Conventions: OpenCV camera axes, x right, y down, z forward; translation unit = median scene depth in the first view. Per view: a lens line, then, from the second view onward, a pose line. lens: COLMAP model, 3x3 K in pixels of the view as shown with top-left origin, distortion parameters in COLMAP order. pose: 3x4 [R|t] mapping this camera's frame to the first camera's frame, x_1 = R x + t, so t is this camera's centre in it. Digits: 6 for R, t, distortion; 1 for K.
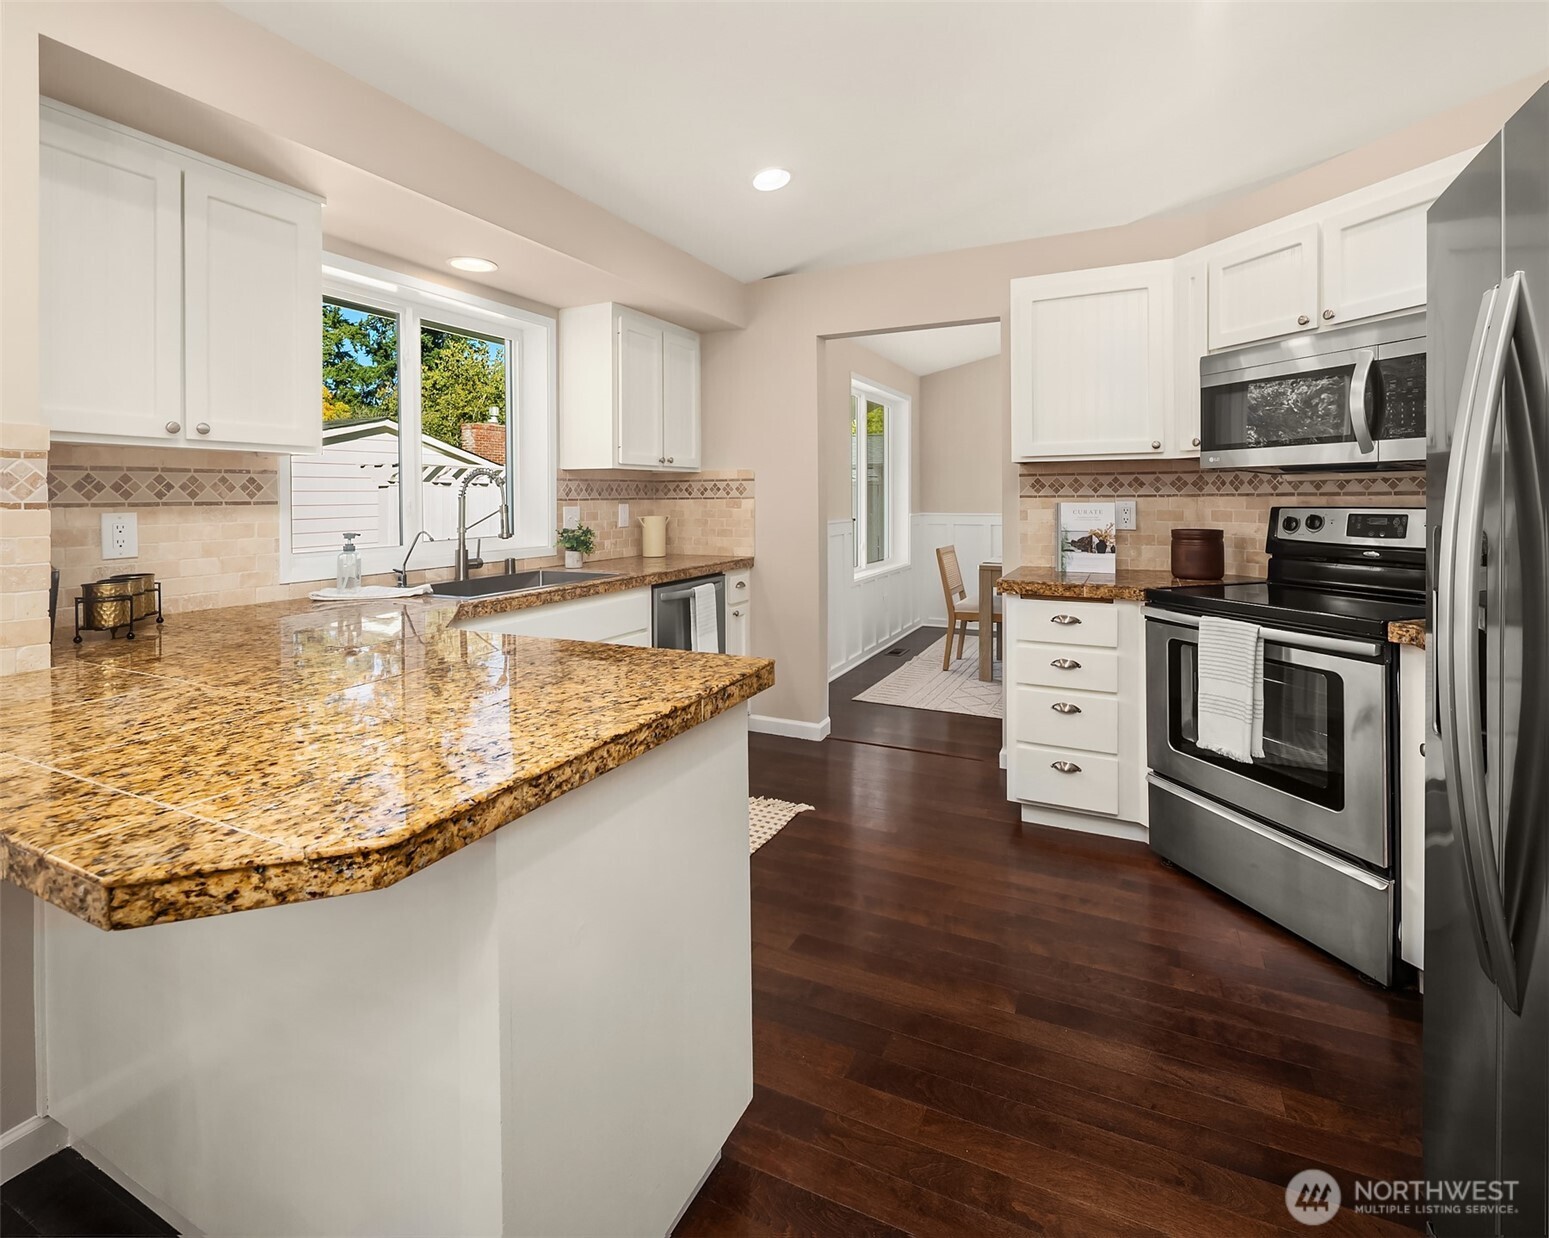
lens RADIAL K [[746.8, 0, 780.9], [0, 746.8, 527.9], [0, 0, 1]] dist [0.001411, -0.000067]
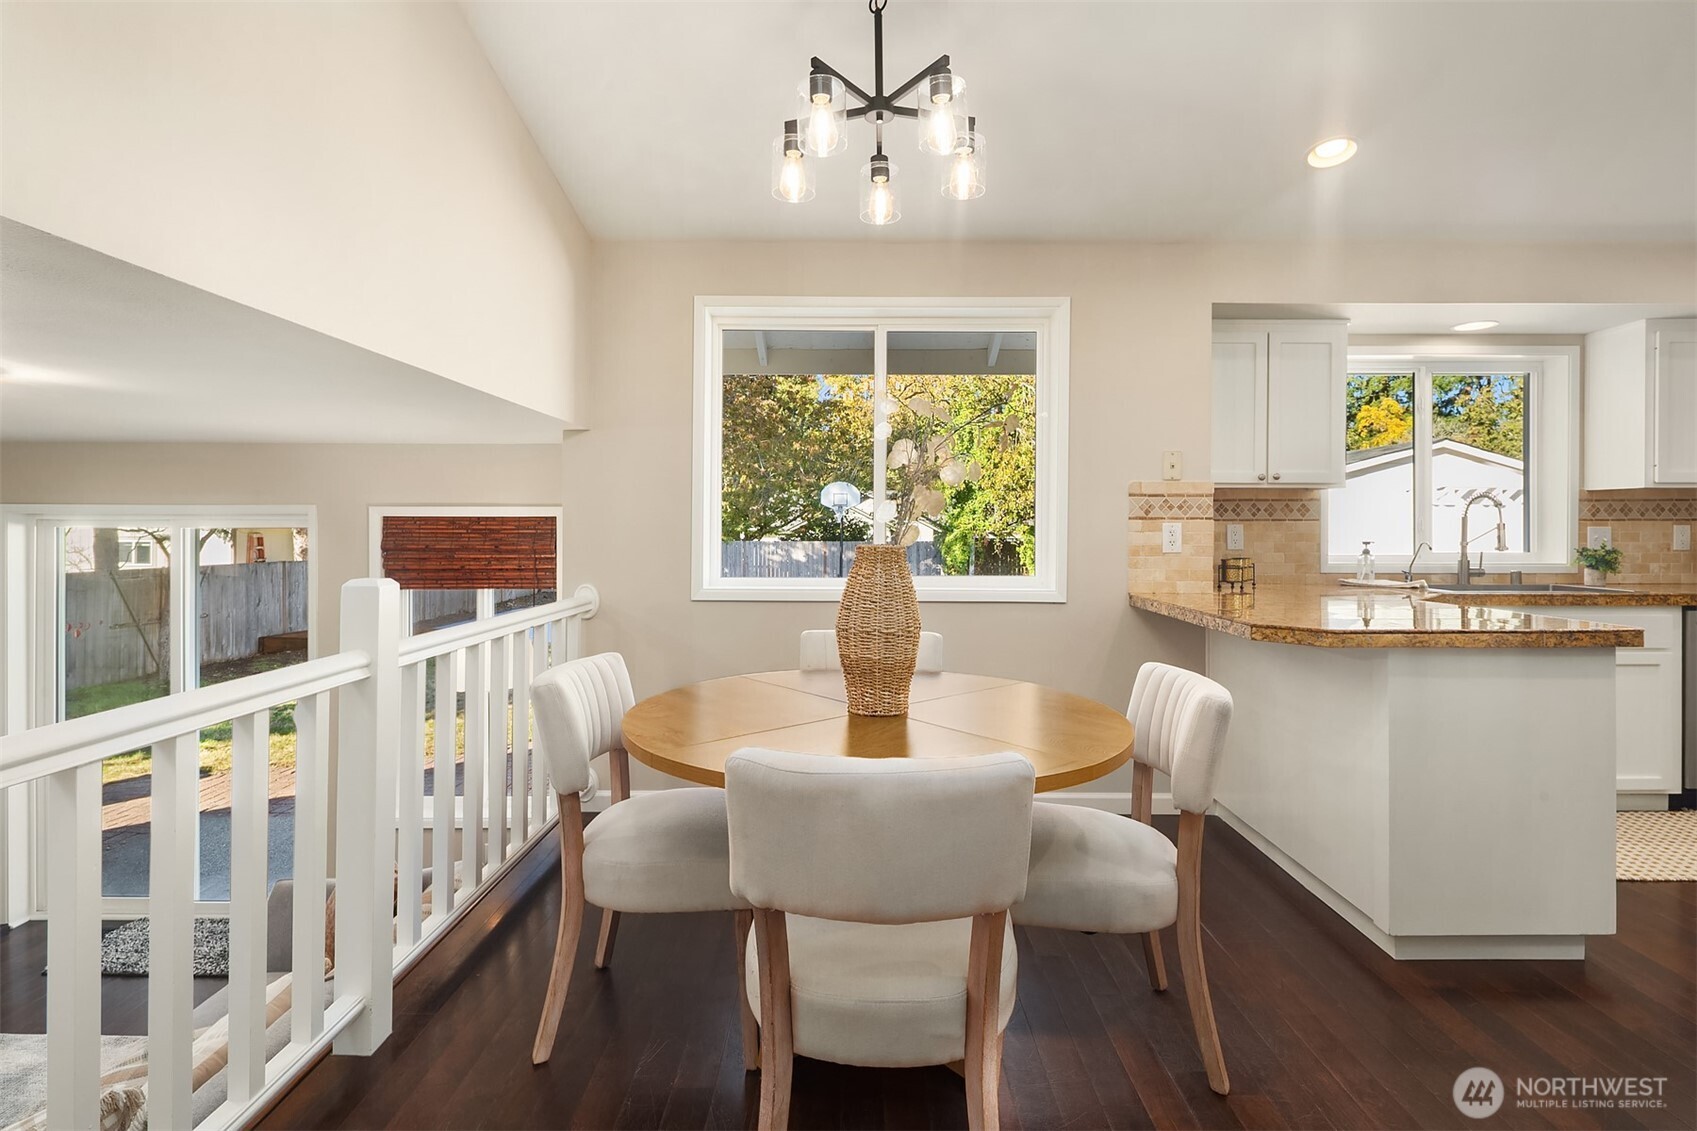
lens RADIAL K [[833.6, 0, 853.8], [0, 833.6, 489.5], [0, 0, 1]] dist [-0.000177, -0.000422]
pose [[0.432631, -0.033431, -0.900951, 0.802321], [-0.041414, 0.997520, -0.056902, 0.071941], [0.900619, 0.061930, 0.430174, -1.052123]]
